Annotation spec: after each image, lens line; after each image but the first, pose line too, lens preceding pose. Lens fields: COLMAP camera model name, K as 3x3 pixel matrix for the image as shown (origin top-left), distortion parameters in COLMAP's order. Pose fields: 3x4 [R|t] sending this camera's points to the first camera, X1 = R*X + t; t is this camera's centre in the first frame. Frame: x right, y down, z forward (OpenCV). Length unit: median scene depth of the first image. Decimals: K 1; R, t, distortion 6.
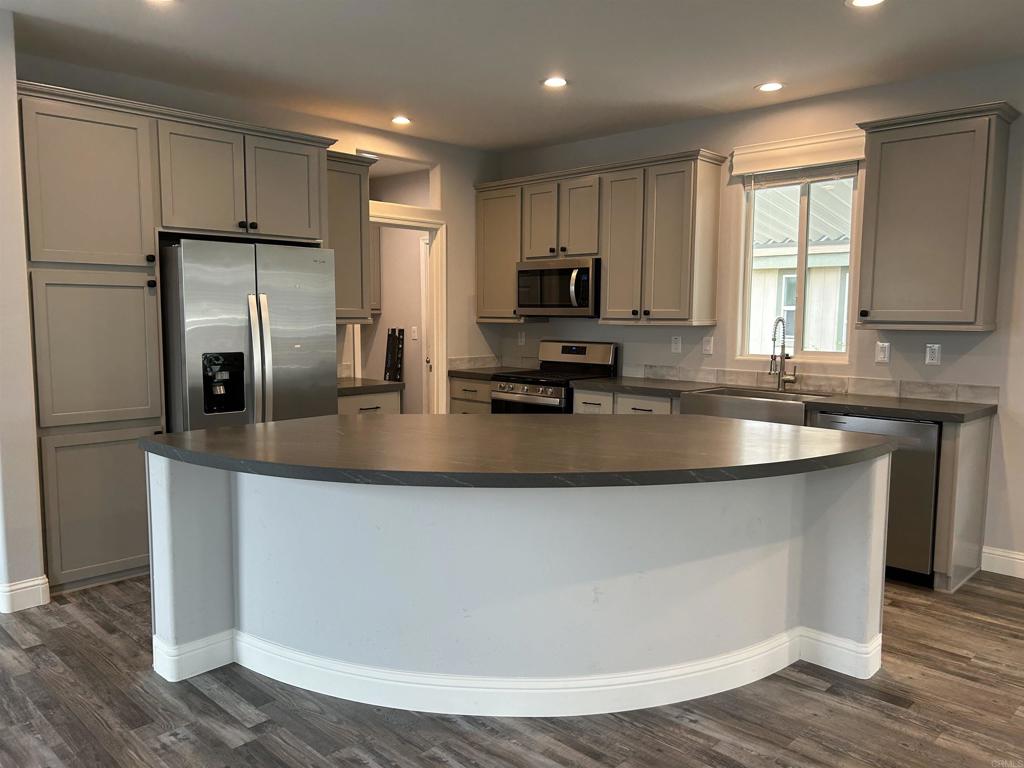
lens RADIAL K [[766.2, 0, 512.0], [0, 766.2, 388.0], [0, 0, 1]] dist [0.036647, -0.036236]
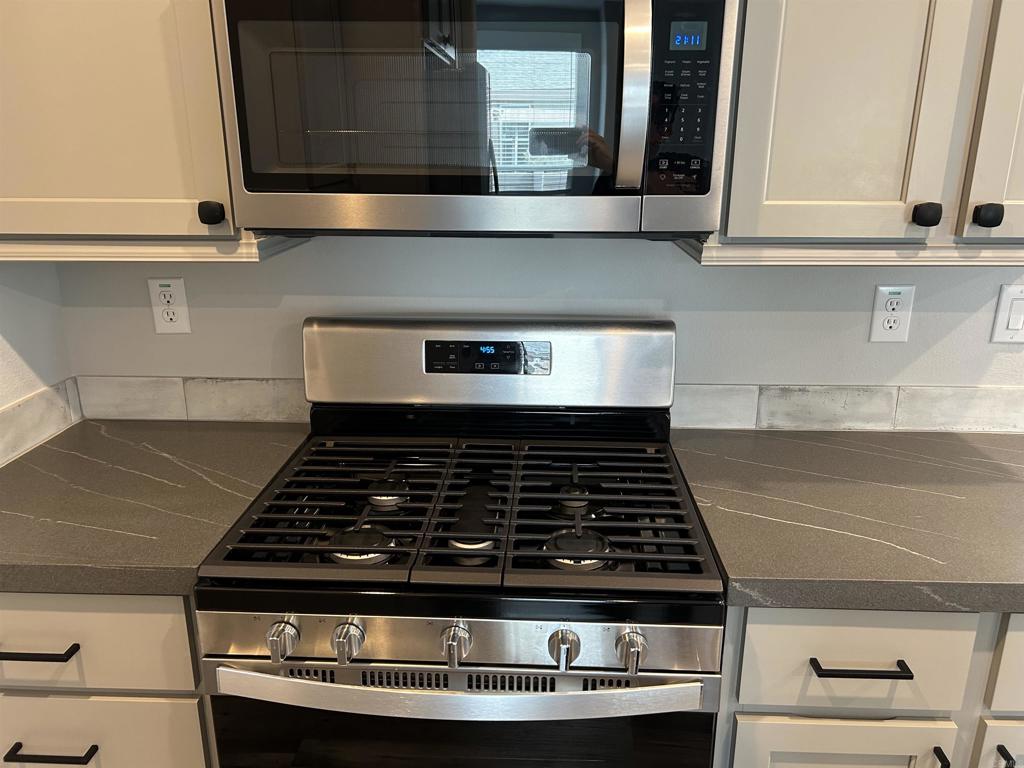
lens RADIAL K [[766.2, 0, 515.3], [0, 766.2, 382.8], [0, 0, 1]] dist [0.036647, -0.036236]
pose [[0.744291, -0.197957, 0.637844, -0.105859], [0.066903, 0.972358, 0.223706, -0.137310], [-0.664496, -0.123829, 0.736961, 1.141779]]
